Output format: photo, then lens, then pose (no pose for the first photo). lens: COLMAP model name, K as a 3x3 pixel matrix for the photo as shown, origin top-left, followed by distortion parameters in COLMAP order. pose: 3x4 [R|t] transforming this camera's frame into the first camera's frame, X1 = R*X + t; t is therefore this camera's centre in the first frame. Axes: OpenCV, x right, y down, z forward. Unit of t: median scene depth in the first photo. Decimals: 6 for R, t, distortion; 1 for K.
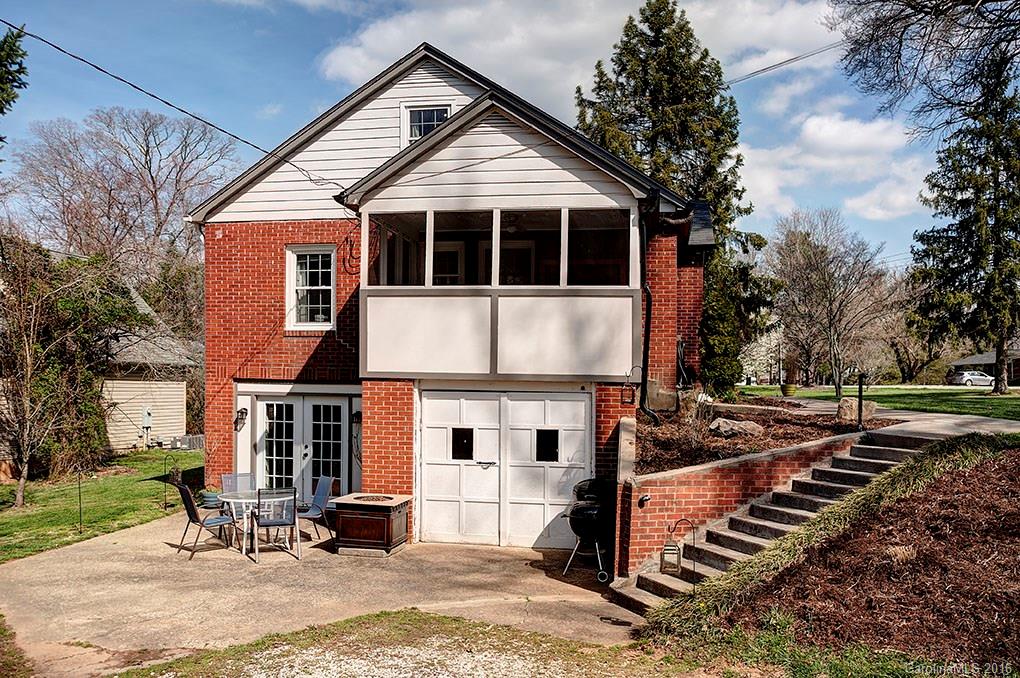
lens RADIAL K [[867.7, 0, 510.0], [0, 867.7, 339.0], [0, 0, 1]] dist [-0.093855, 0.011868]
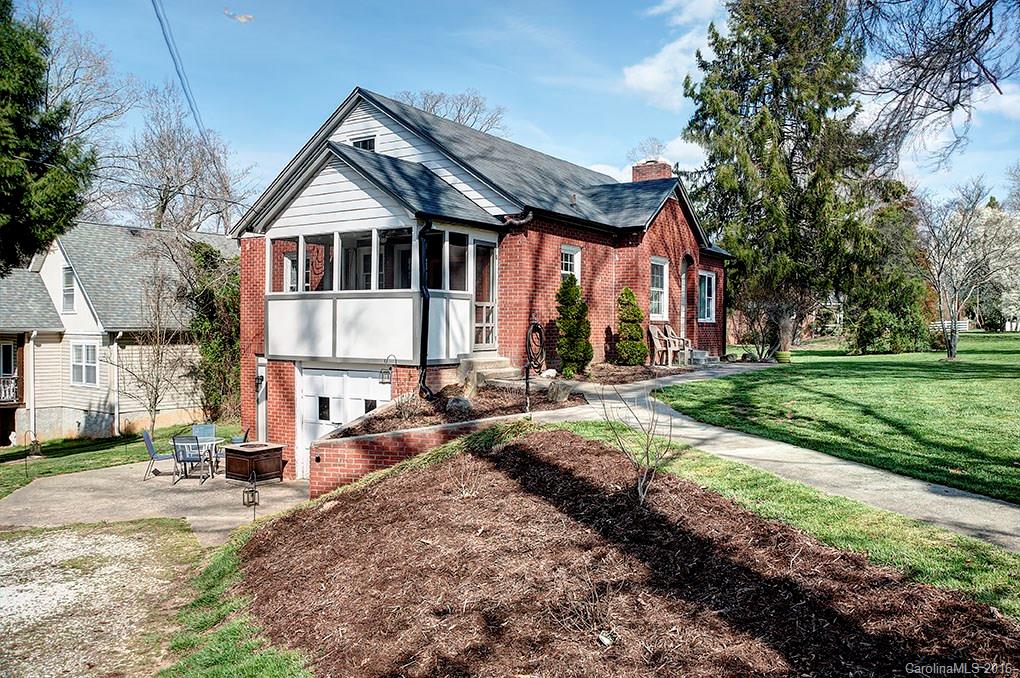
lens RADIAL K [[867.7, 0, 510.0], [0, 867.7, 339.0], [0, 0, 1]] dist [-0.093855, 0.011868]
pose [[0.915433, -0.008794, -0.402375, 0.748200], [0.036522, 0.997452, 0.061291, -0.058312], [0.400810, -0.070803, 0.913421, -0.100843]]
